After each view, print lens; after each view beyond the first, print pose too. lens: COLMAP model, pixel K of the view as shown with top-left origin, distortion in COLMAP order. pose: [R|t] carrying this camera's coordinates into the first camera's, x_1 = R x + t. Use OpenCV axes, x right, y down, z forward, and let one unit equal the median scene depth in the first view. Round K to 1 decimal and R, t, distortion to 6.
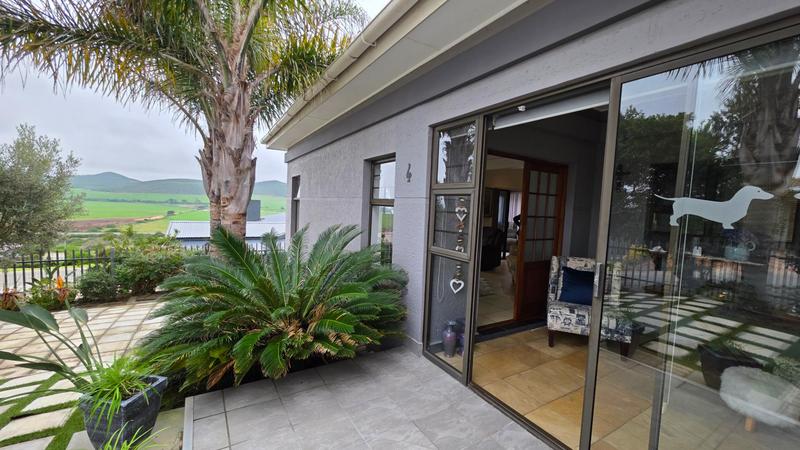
lens RADIAL K [[319.8, 0, 400.7], [0, 319.8, 227.6], [0, 0, 1]] dist [0.000699, -0.000217]
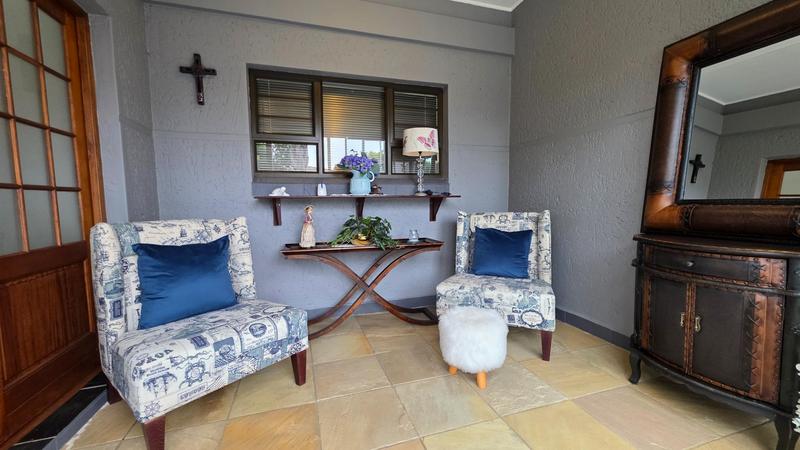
lens RADIAL K [[319.8, 0, 400.7], [0, 319.8, 227.6], [0, 0, 1]] dist [0.000699, -0.000217]
pose [[0.241307, -0.128977, 0.961840, 0.223845], [0.089077, 0.989889, 0.110390, 0.095161], [-0.966352, 0.059040, 0.250356, 0.633017]]
